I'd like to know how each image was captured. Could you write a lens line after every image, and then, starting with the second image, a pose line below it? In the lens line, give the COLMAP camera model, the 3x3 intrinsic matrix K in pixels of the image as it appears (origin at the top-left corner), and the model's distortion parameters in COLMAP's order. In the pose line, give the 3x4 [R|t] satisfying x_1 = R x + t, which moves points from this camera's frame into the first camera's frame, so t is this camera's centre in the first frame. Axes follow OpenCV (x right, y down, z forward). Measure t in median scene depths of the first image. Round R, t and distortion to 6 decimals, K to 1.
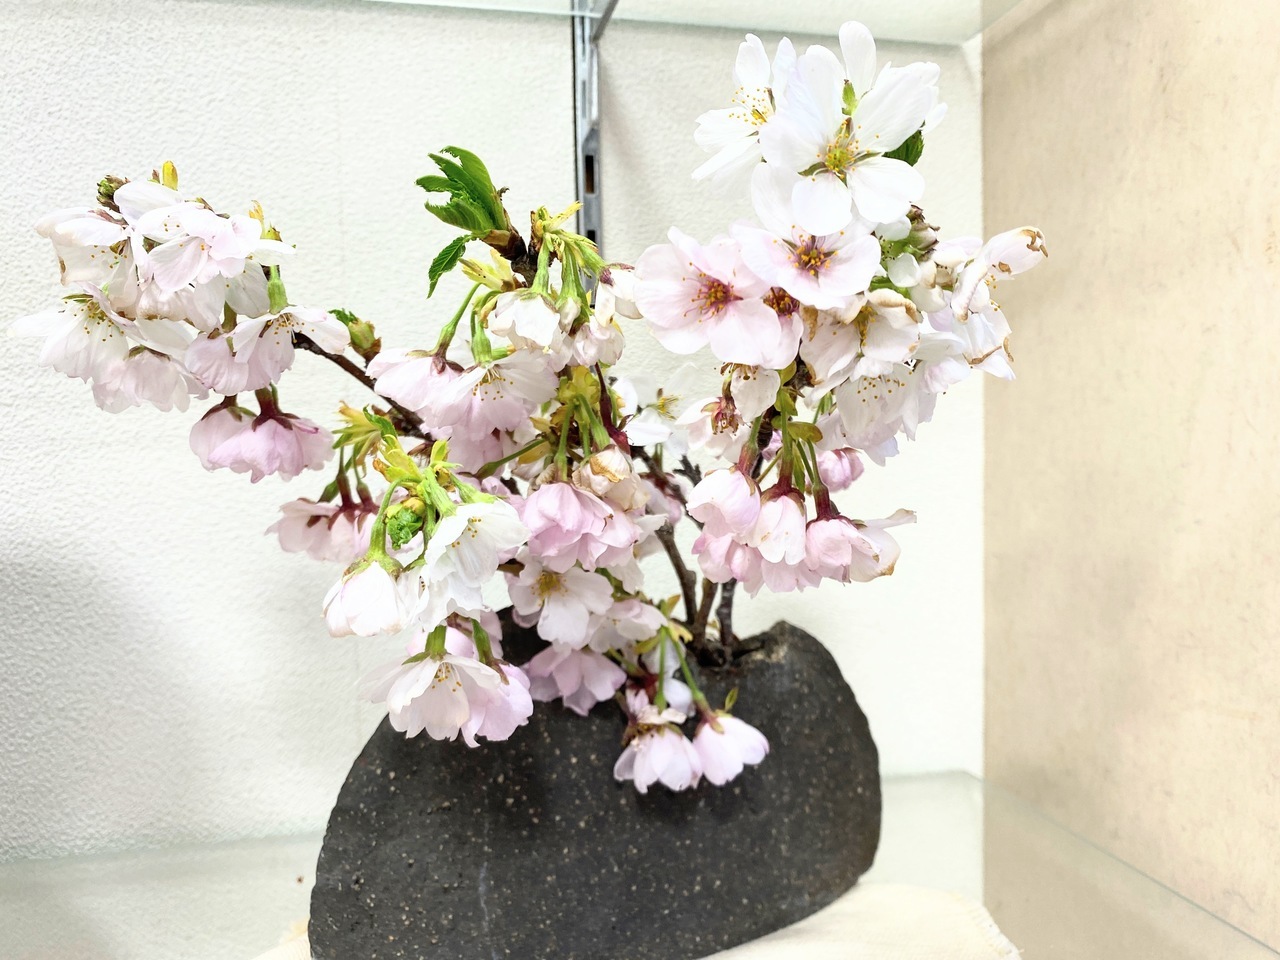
lens RADIAL K [[956.4, 0, 673.0], [0, 956.4, 466.6], [0, 0, 1]] dist [-0.034000, 0.016226]
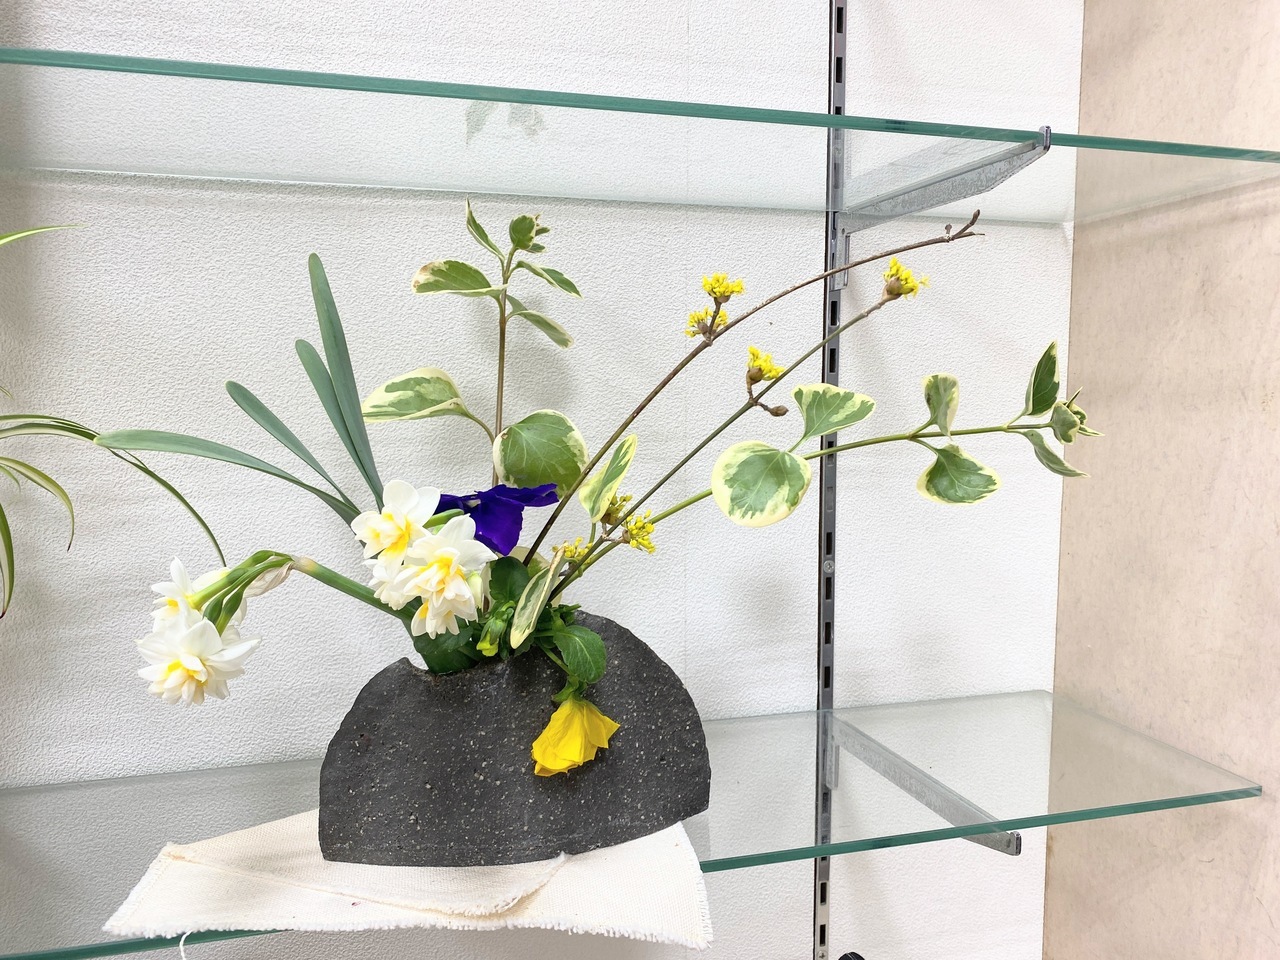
lens RADIAL K [[956.4, 0, 650.0], [0, 956.4, 459.3], [0, 0, 1]] dist [-0.034000, 0.016226]
pose [[0.999065, 0.013571, 0.041038, -0.539756], [-0.015699, 0.998525, 0.051984, -0.172897], [-0.040272, -0.052579, 0.997804, -0.670741]]
